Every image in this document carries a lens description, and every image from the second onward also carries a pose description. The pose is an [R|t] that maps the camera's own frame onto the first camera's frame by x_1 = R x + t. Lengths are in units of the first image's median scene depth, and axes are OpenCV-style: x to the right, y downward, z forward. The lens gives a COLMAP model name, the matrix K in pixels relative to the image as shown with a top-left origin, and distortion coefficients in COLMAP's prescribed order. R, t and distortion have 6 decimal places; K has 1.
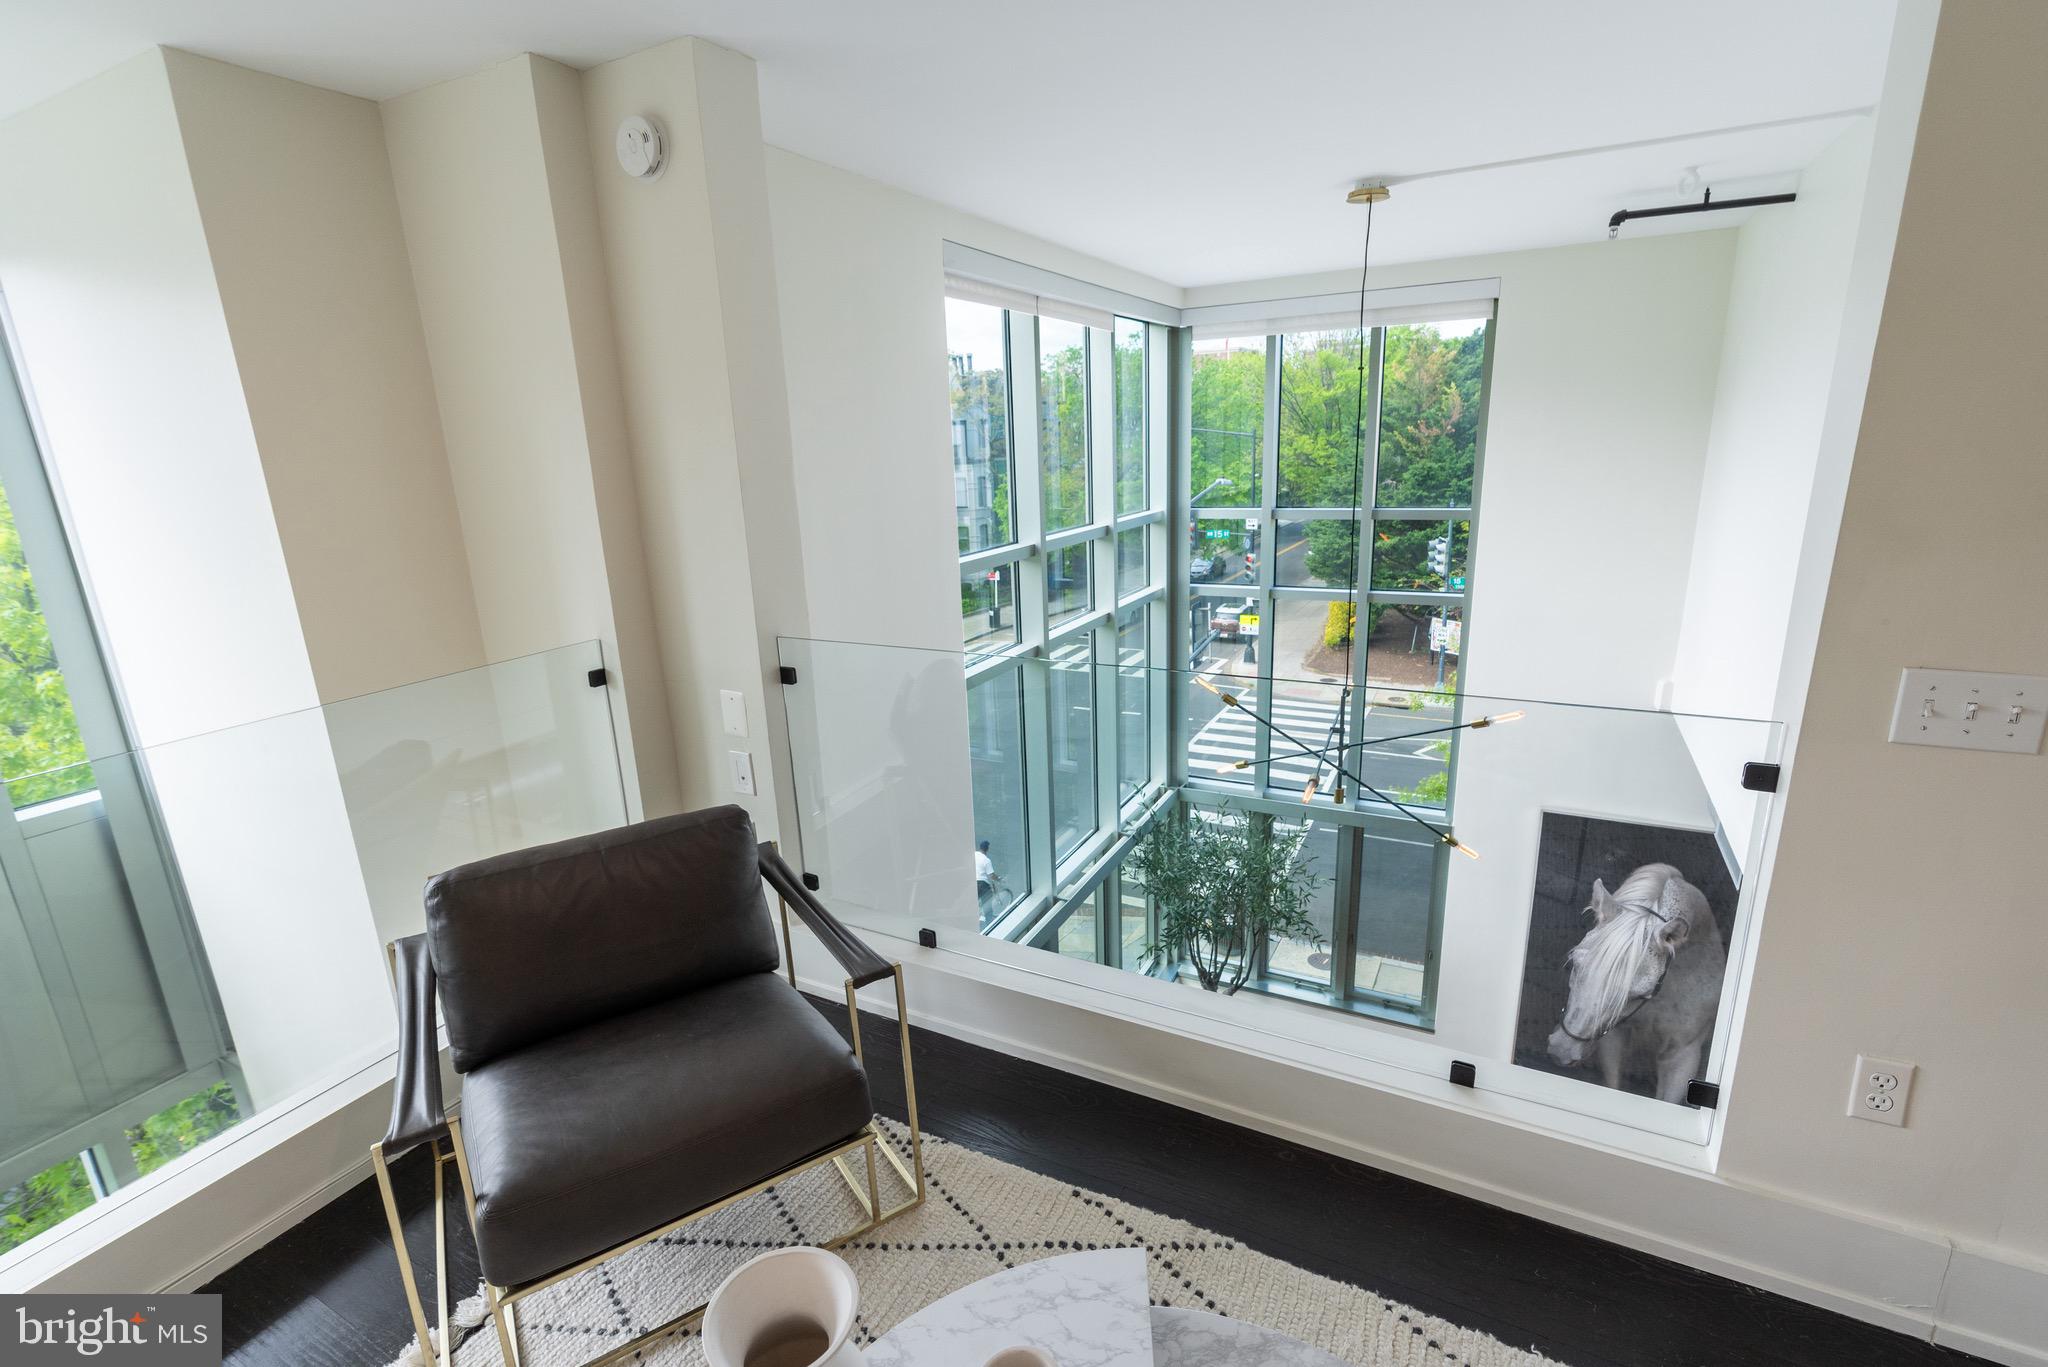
lens RADIAL K [[939.1, 0, 1024.4], [0, 939.1, 687.4], [0, 0, 1]] dist [-0.006204, 0.001120]
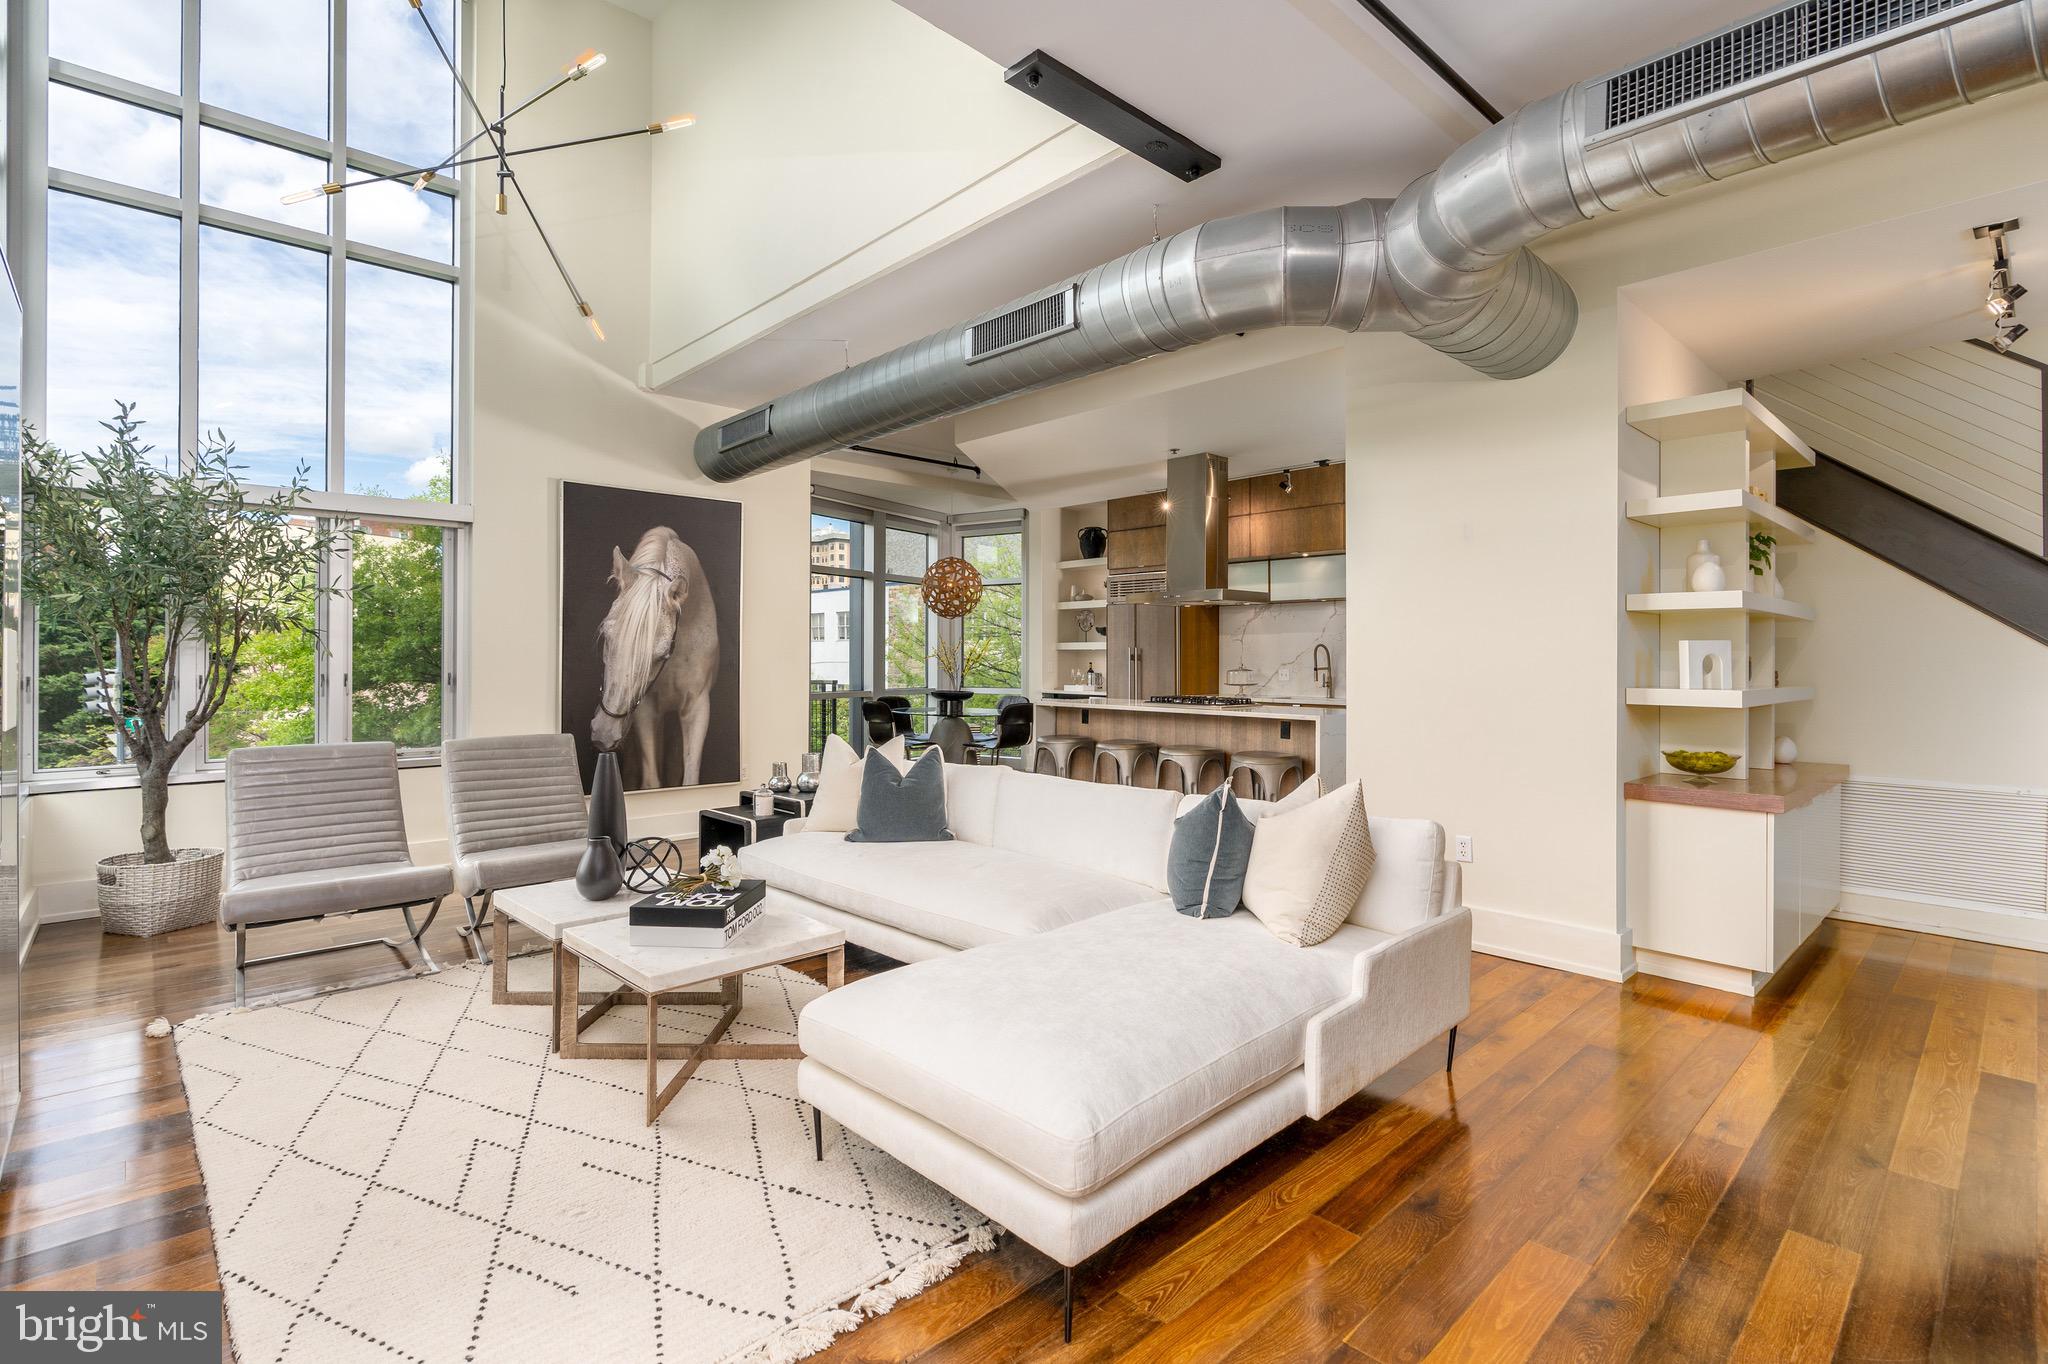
lens RADIAL K [[935.7, 0, 1010.4], [0, 935.7, 650.4], [0, 0, 1]] dist [-0.003783, 0.000349]
pose [[0.336319, 0.045285, 0.940659, -0.242776], [0.232305, 0.963988, -0.129466, 0.560627], [-0.912647, 0.262061, 0.313688, 0.274450]]
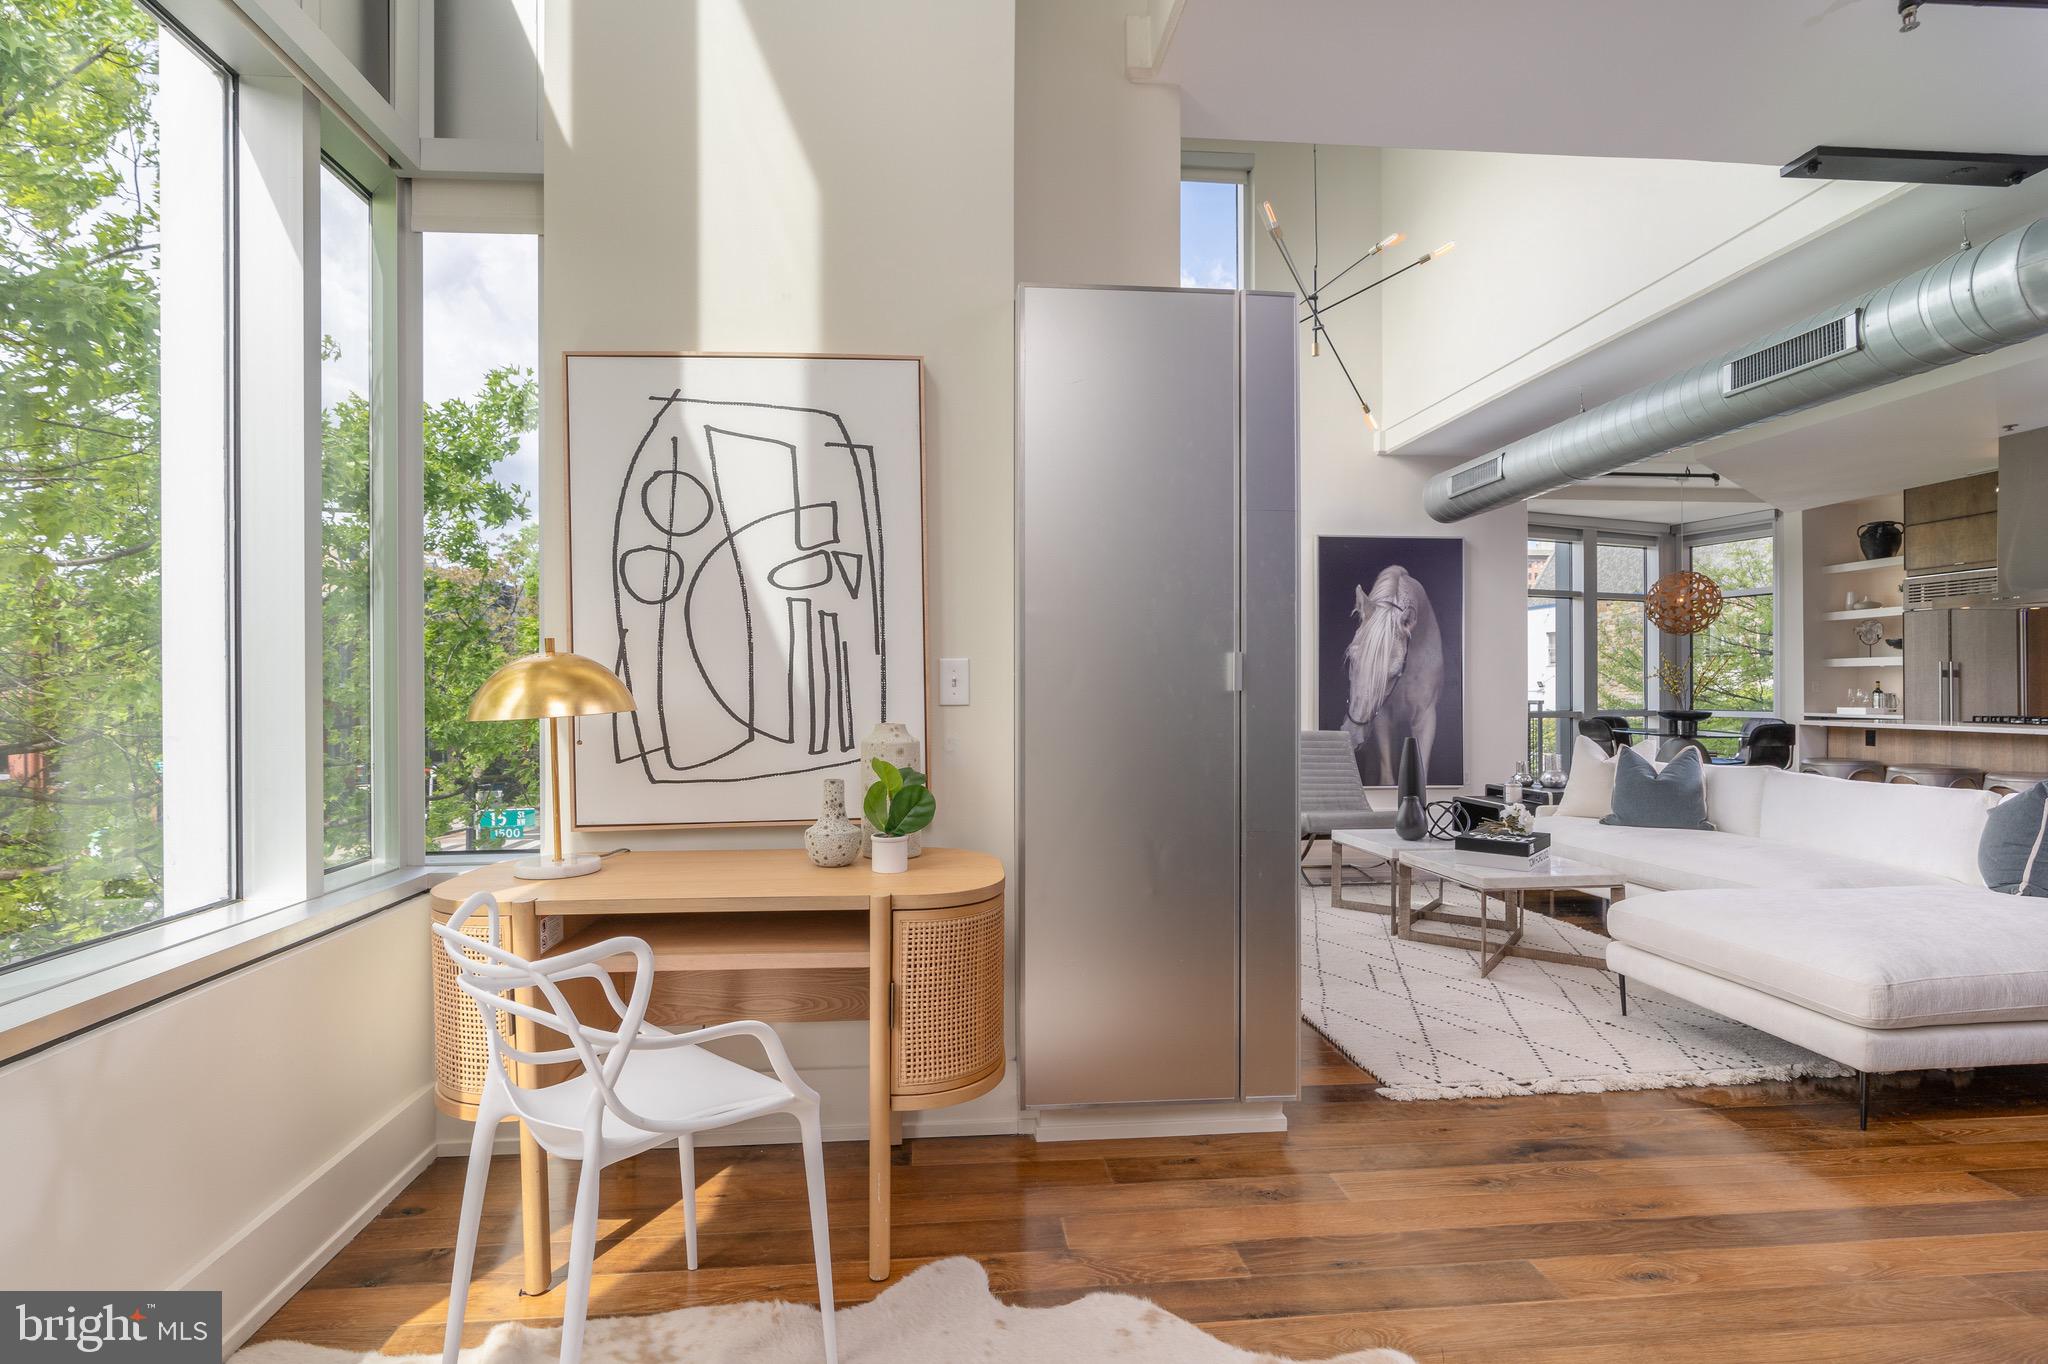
lens RADIAL K [[939.1, 0, 1024.4], [0, 939.1, 685.9], [0, 0, 1]] dist [-0.006204, 0.001120]
pose [[0.839164, 0.036406, 0.542658, -0.494259], [0.114153, 0.963743, -0.241183, 0.602218], [-0.531763, 0.264338, 0.804583, 0.219147]]
